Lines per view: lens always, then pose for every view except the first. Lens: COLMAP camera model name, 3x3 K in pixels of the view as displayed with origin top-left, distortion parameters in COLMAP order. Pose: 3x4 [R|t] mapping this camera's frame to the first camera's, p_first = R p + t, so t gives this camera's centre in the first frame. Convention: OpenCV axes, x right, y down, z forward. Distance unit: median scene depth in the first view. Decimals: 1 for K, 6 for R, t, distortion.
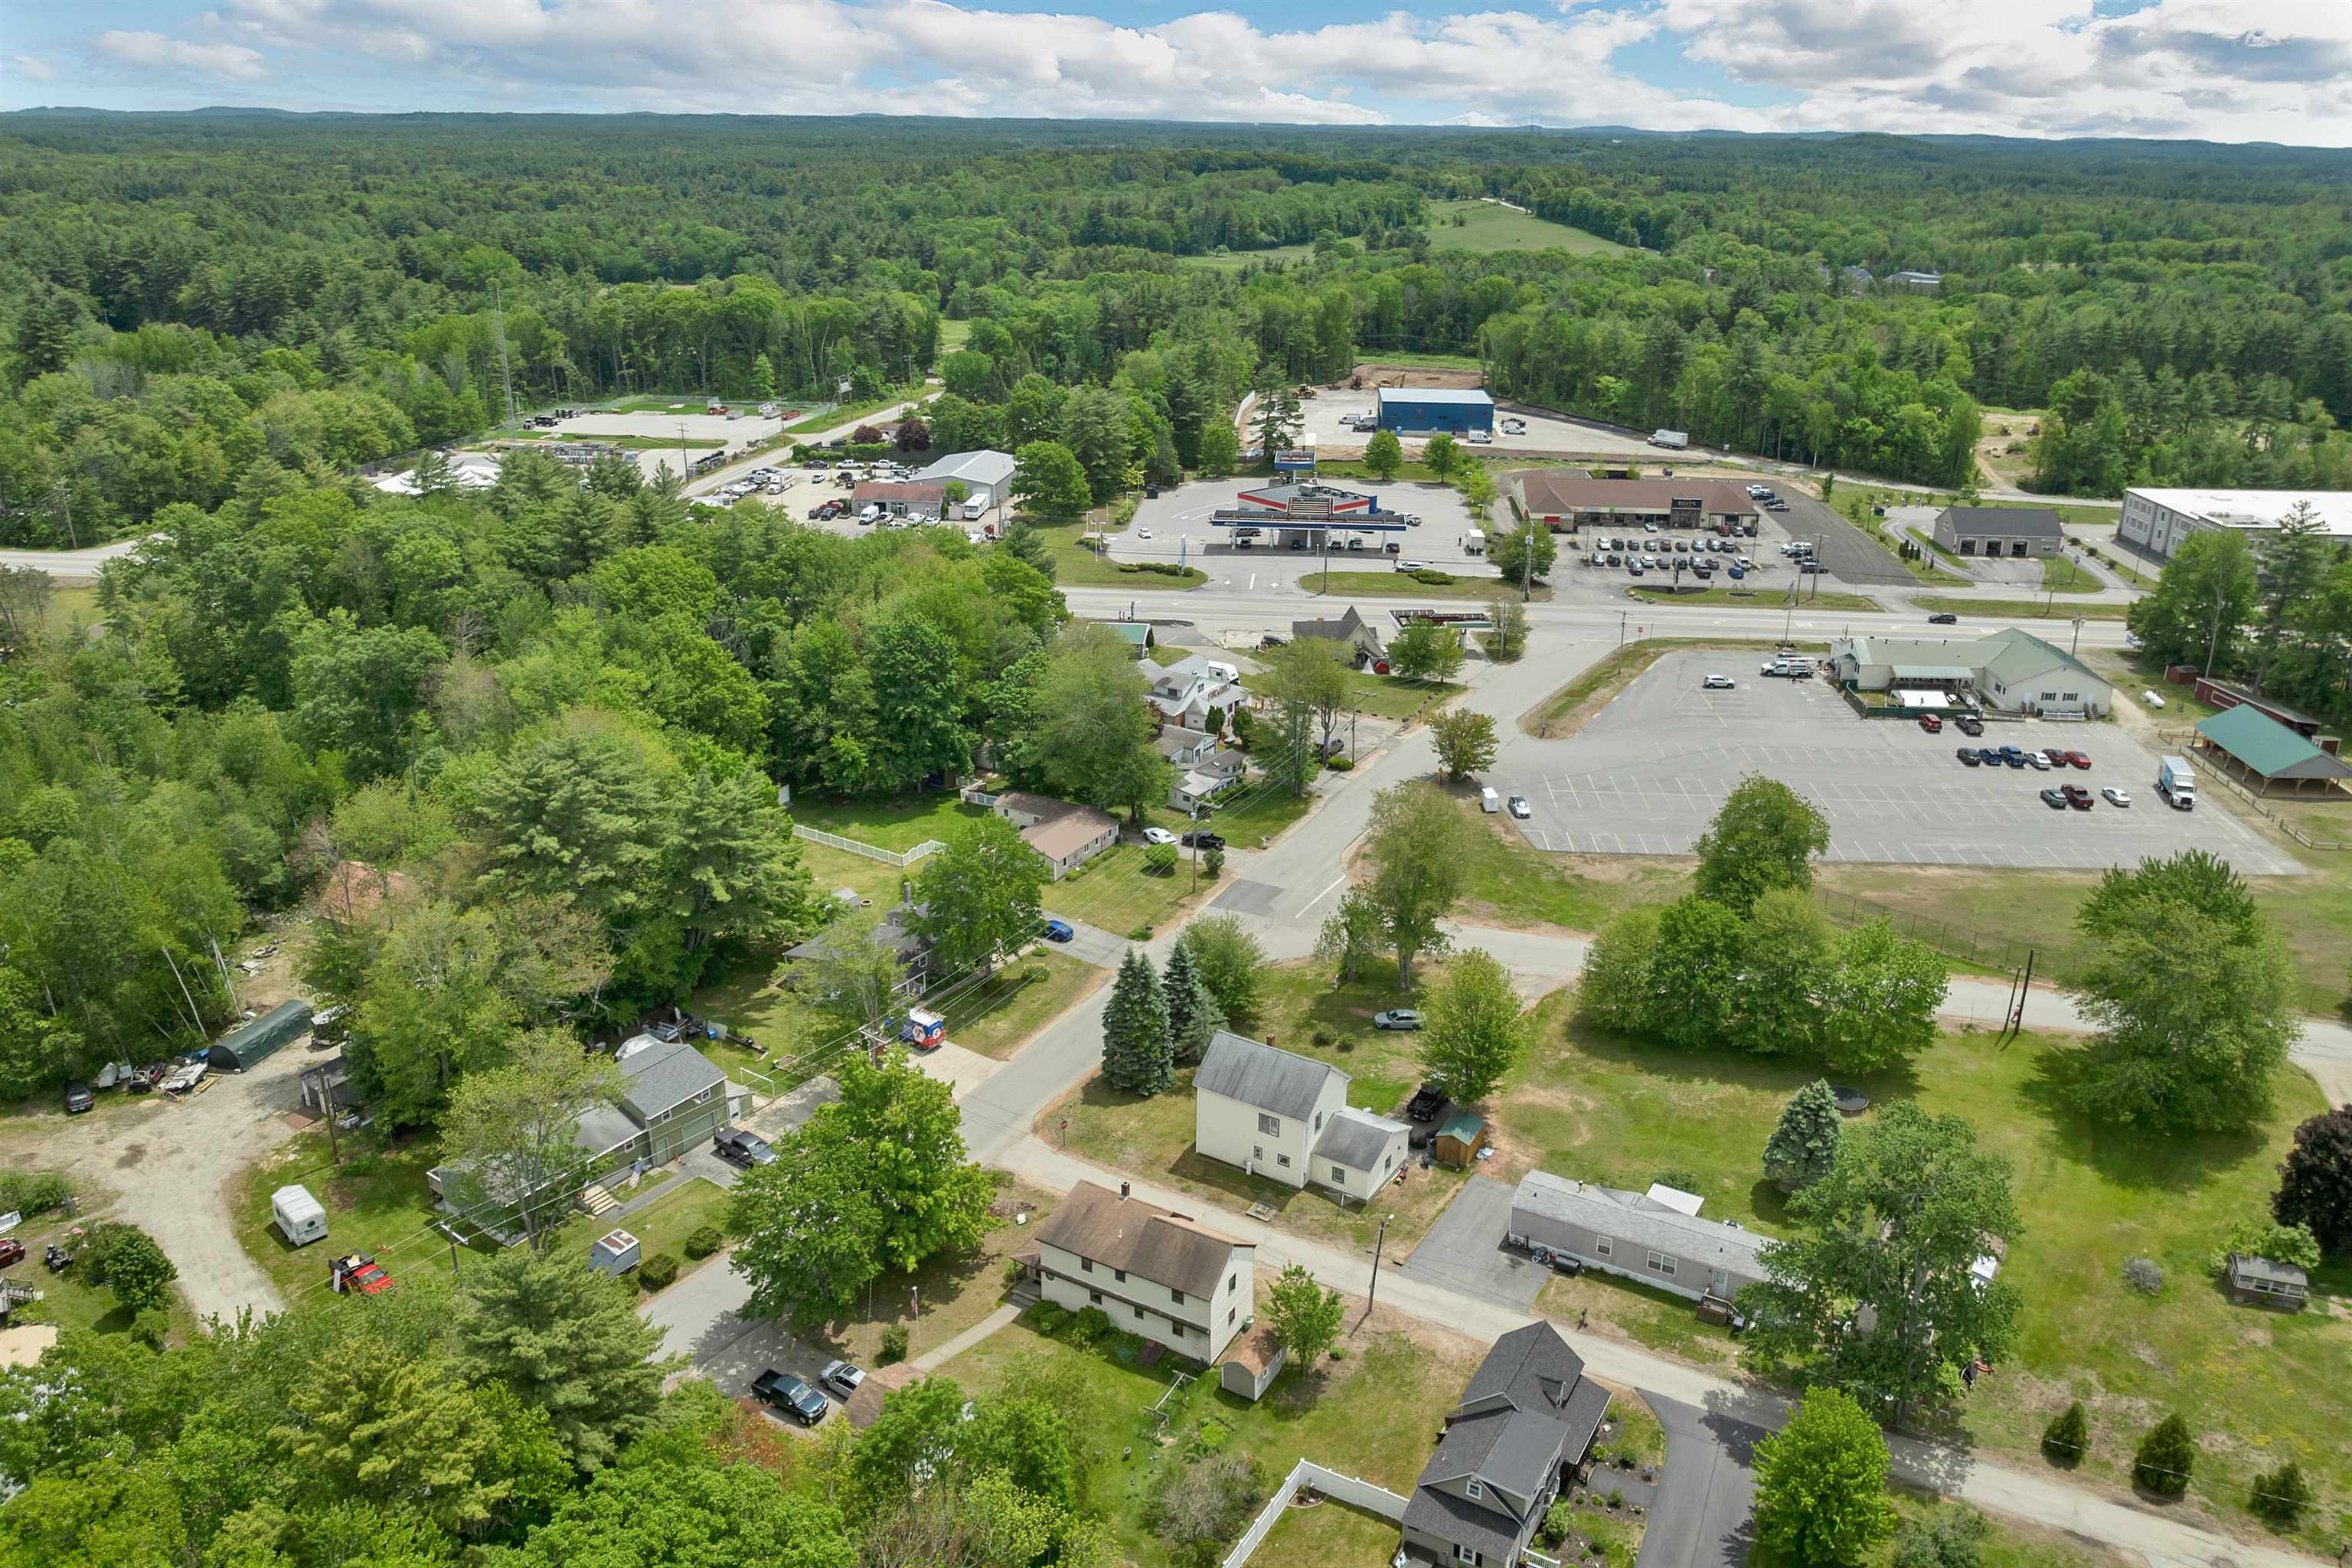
lens RADIAL K [[1731.9, 0, 1237.2], [0, 1731.9, 782.5], [0, 0, 1]] dist [-0.016627, -0.000458]
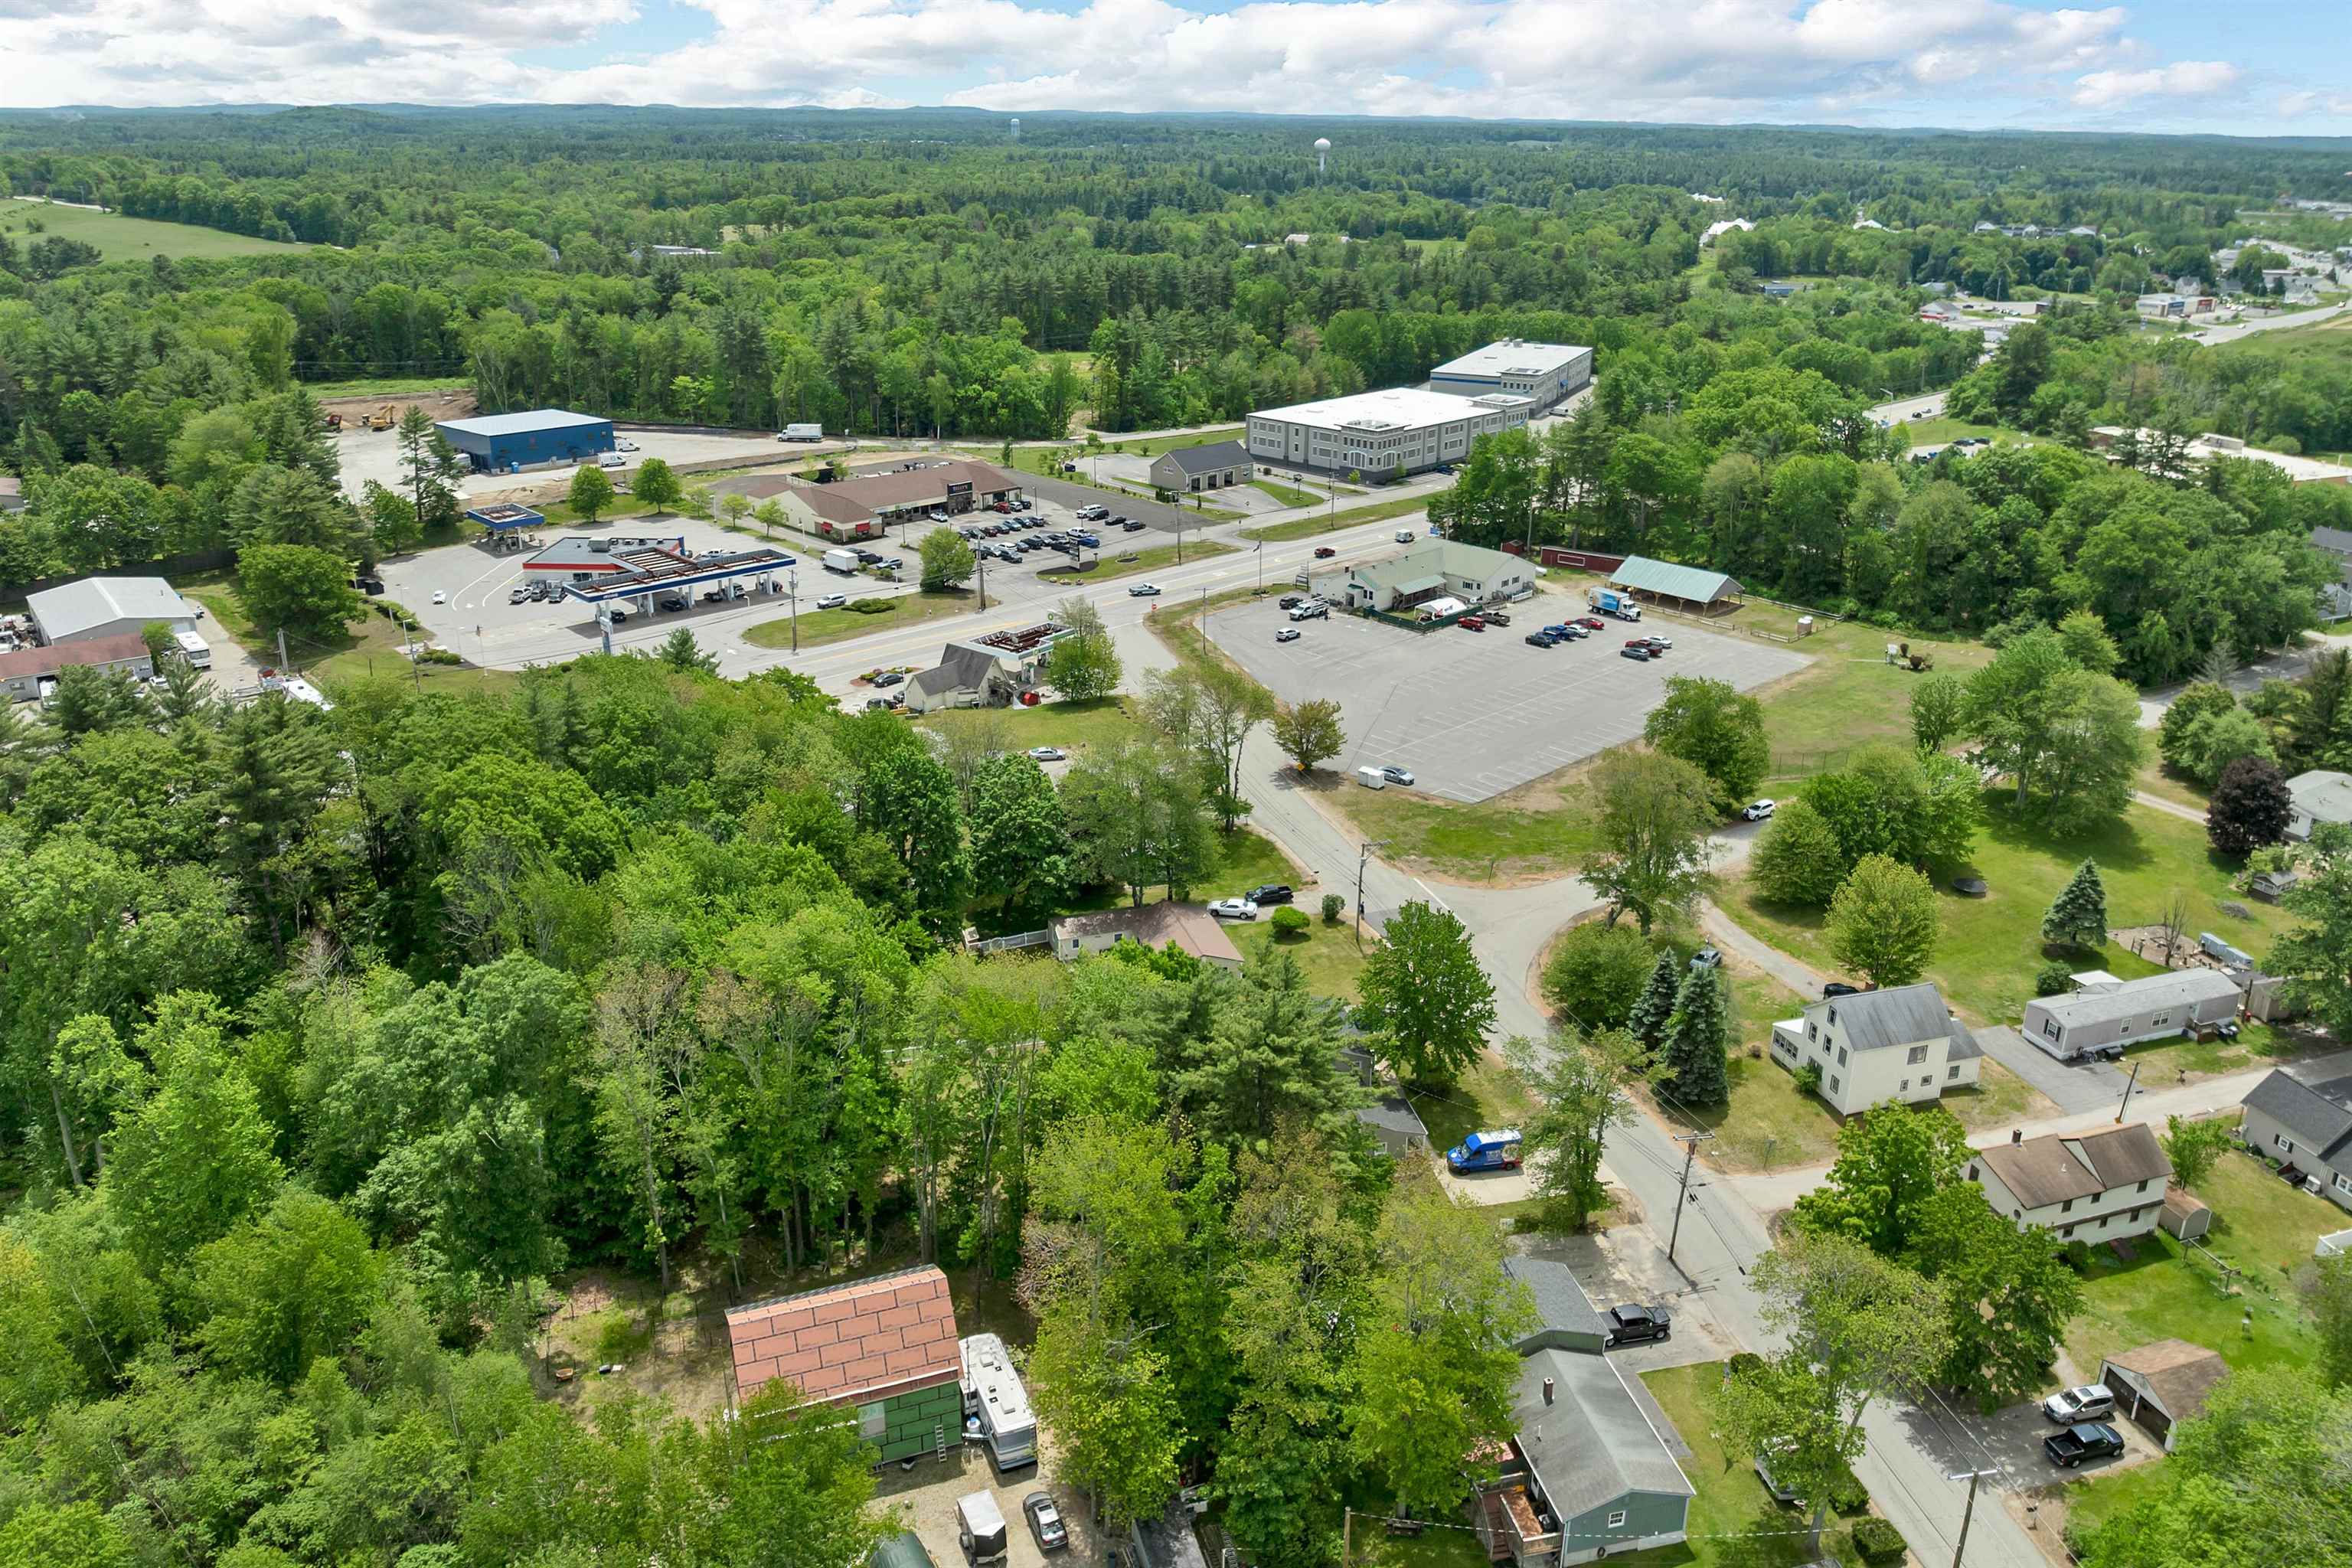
lens RADIAL K [[1731.9, 0, 1237.2], [0, 1731.9, 782.5], [0, 0, 1]] dist [-0.016627, -0.000458]
pose [[0.679077, -0.272803, 0.681493, -0.358436], [0.262703, 0.957209, 0.121401, -0.077416], [-0.685450, 0.096590, 0.721685, 0.183509]]
